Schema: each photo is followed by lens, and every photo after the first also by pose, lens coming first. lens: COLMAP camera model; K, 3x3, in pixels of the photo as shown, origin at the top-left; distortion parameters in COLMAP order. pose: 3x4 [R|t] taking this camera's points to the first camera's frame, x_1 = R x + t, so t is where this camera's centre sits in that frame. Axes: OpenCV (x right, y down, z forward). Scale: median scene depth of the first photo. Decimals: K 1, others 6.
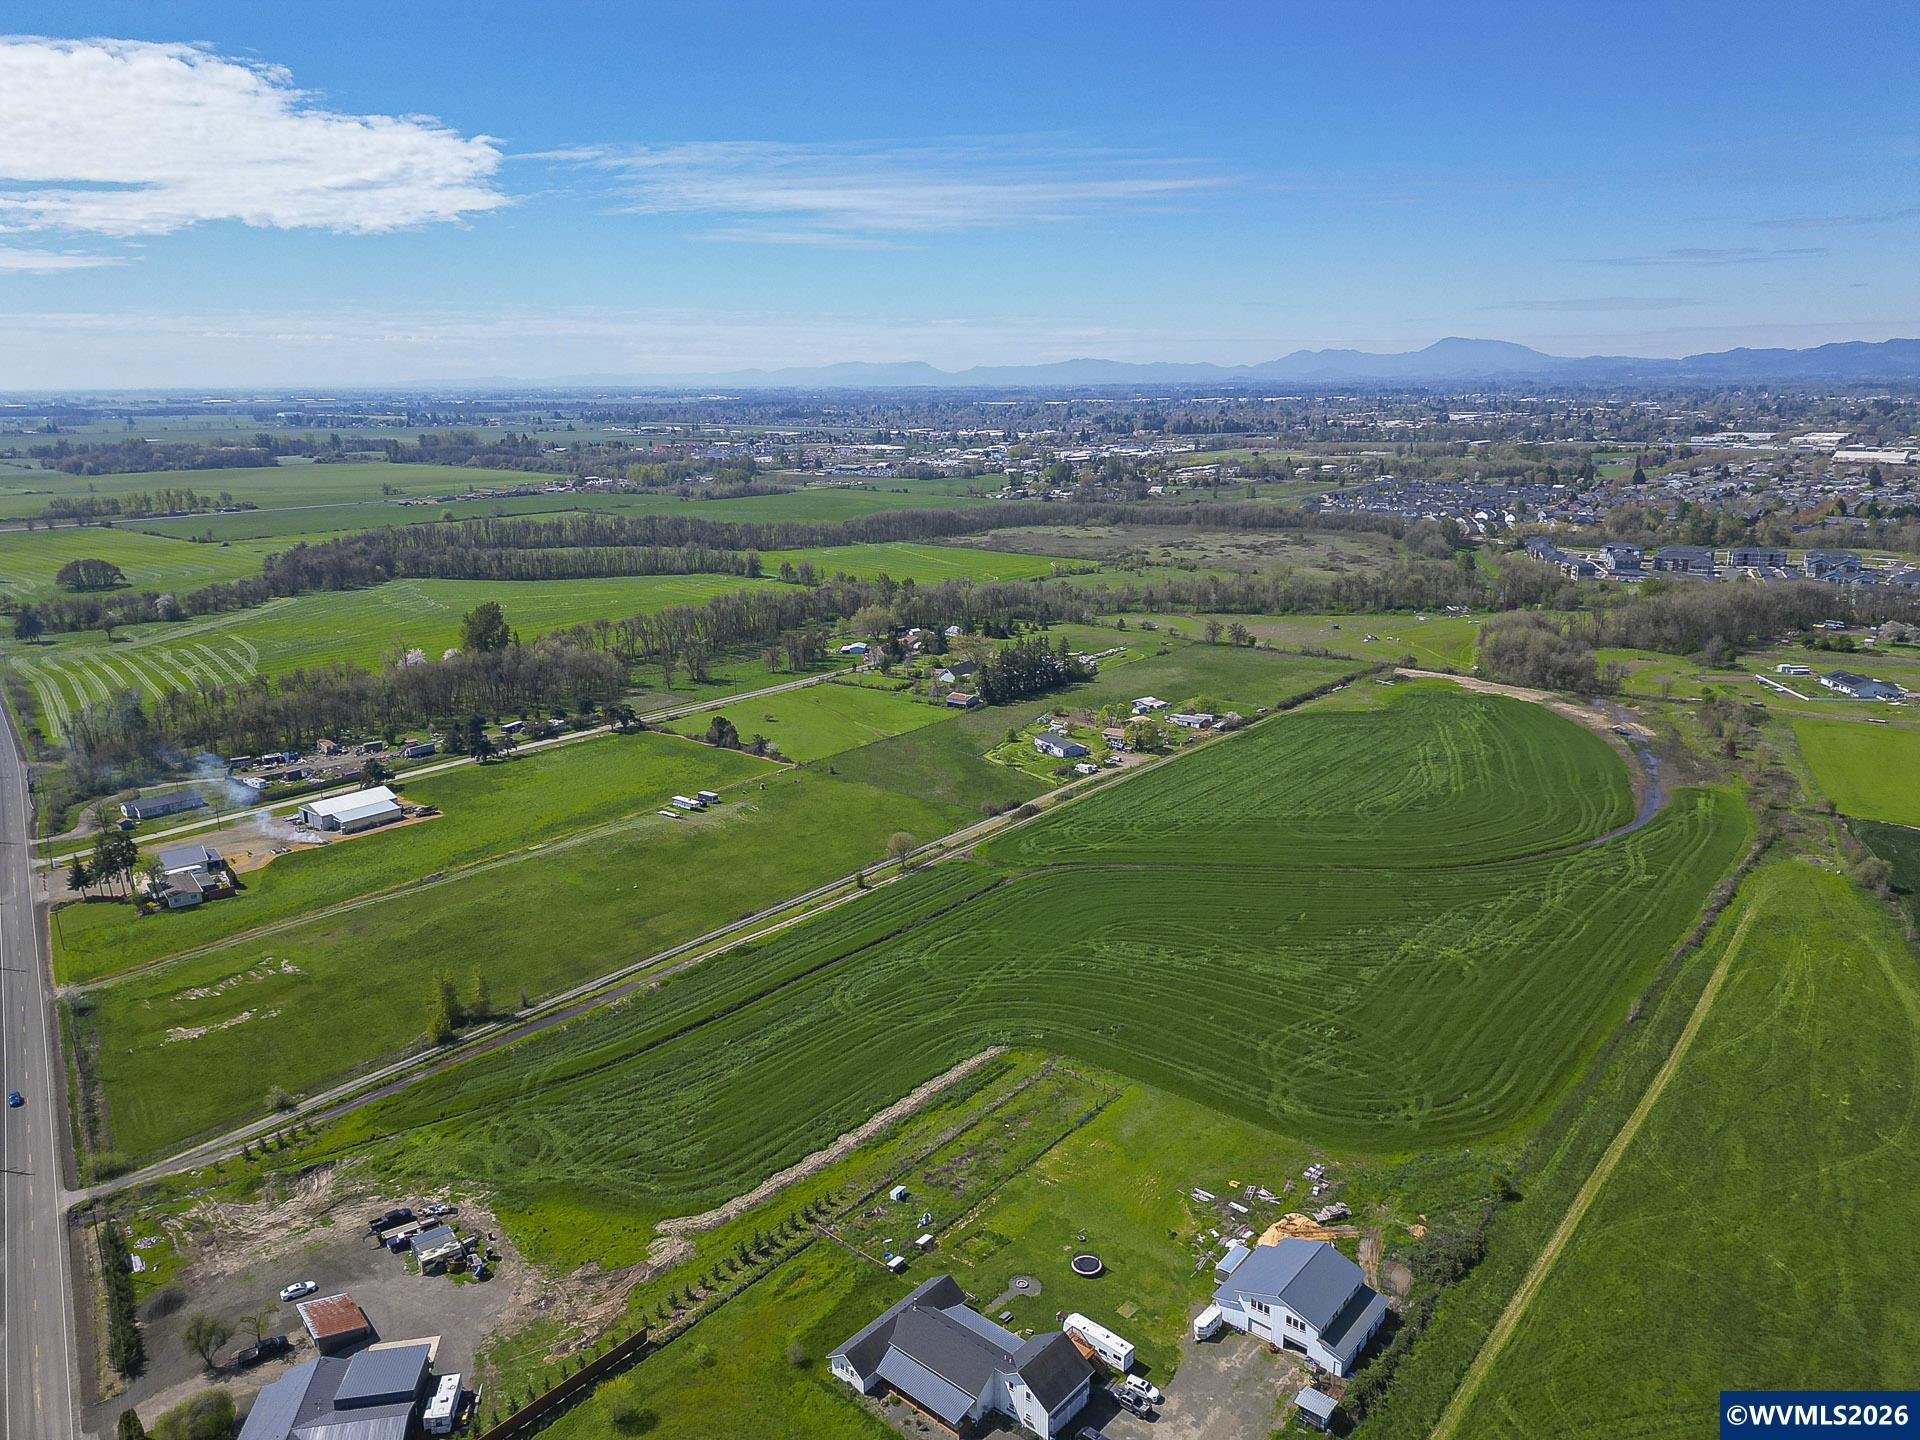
lens RADIAL K [[1338.6, 0, 970.8], [0, 1338.6, 720.2], [0, 0, 1]] dist [0.053377, -0.046585]
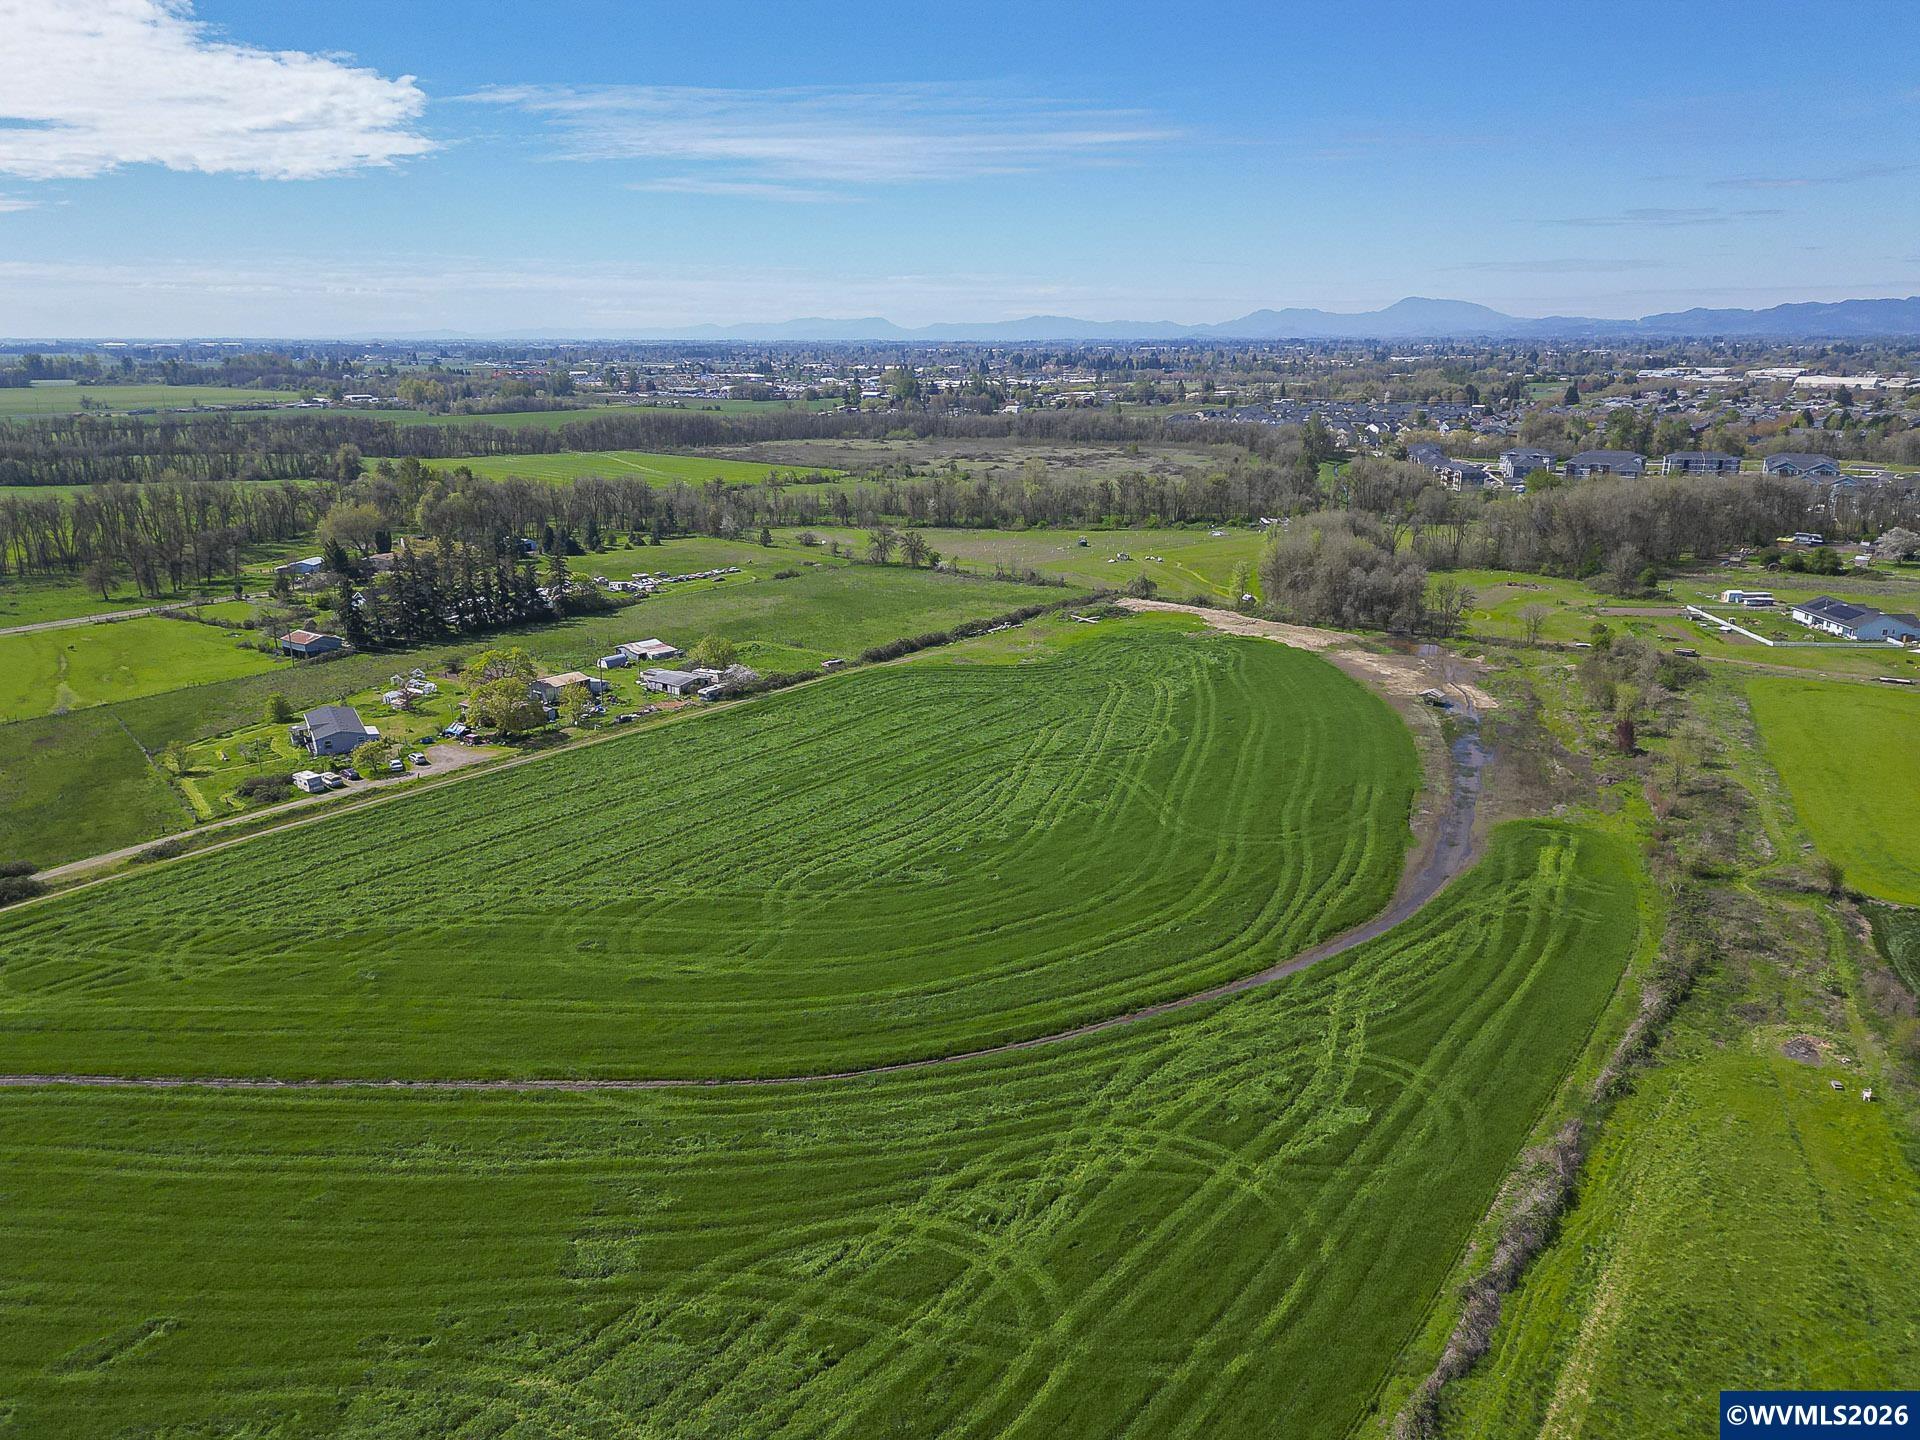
lens RADIAL K [[1348.5, 0, 955.2], [0, 1348.5, 666.2], [0, 0, 1]] dist [0.059748, -0.045424]
pose [[0.999840, -0.000871, 0.017893, 0.271011], [0.001049, 0.999950, -0.009904, -0.000270], [-0.017883, 0.009921, 0.999791, 0.443597]]
